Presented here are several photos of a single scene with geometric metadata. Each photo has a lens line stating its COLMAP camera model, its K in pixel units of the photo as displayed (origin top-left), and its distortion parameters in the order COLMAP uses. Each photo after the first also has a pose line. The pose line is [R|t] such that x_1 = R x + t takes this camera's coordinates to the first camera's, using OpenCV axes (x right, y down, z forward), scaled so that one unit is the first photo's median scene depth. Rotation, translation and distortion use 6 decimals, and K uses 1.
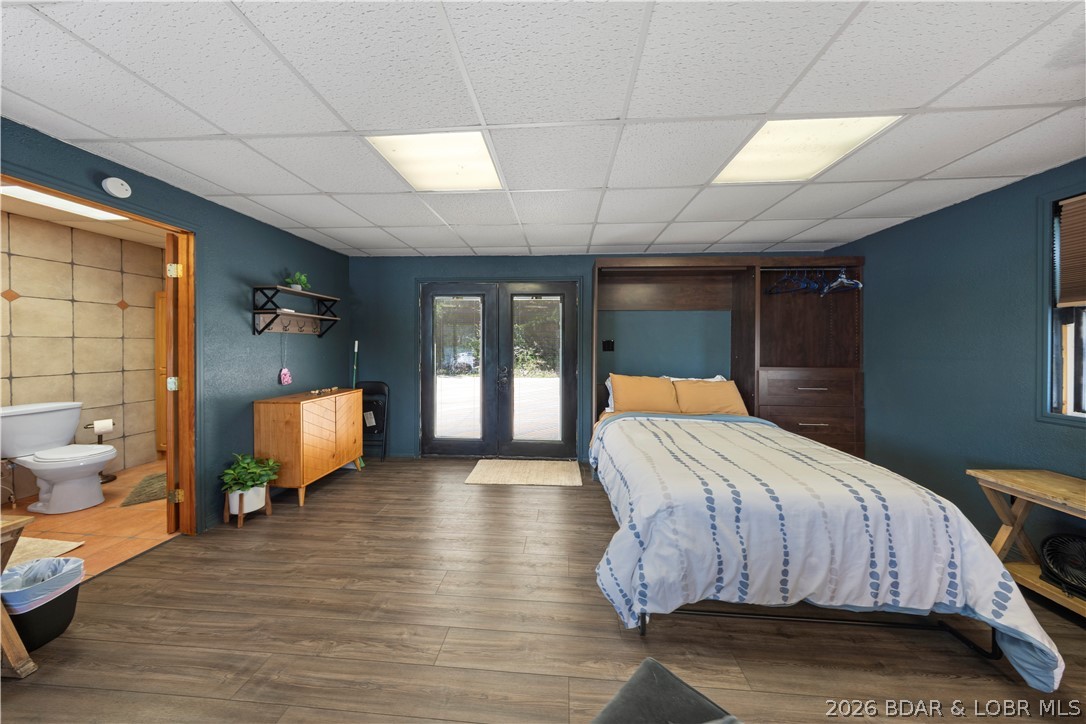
lens RADIAL K [[325.5, 0, 538.0], [0, 325.5, 346.8], [0, 0, 1]] dist [-0.000381, -0.000062]
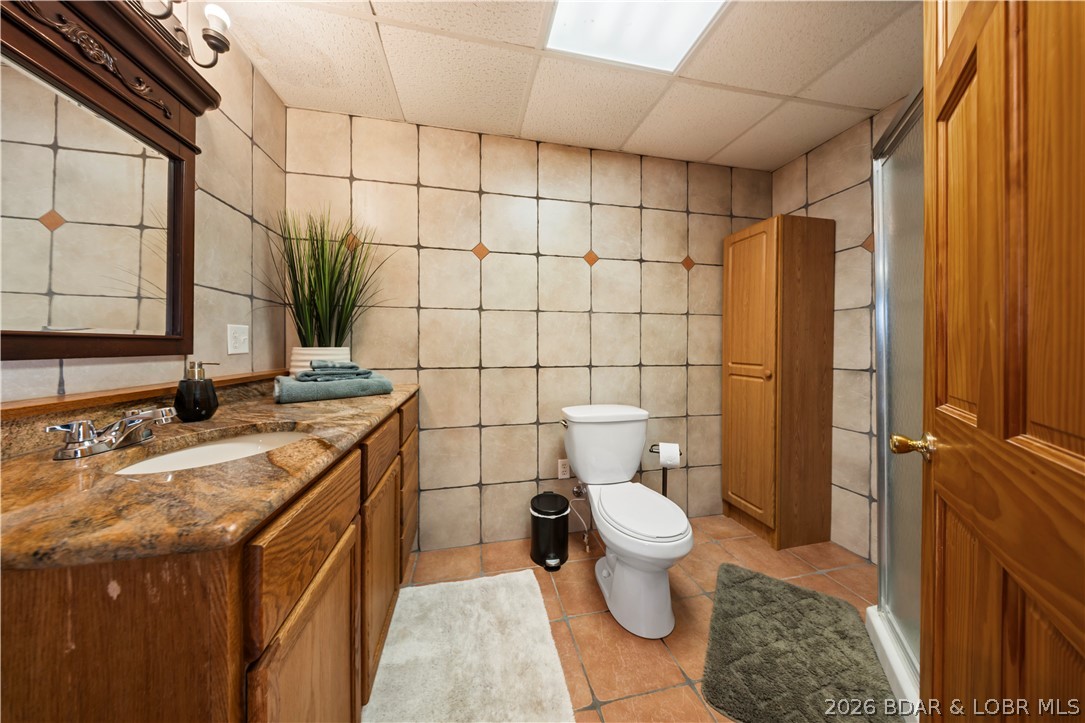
lens RADIAL K [[325.2, 0, 537.5], [0, 325.2, 346.3], [0, 0, 1]] dist [-0.000381, -0.000062]
pose [[0.286215, 0.003940, -0.958157, -0.775621], [-0.008673, 0.999961, 0.001522, 0.040077], [0.958126, 0.007874, 0.286238, 0.553135]]
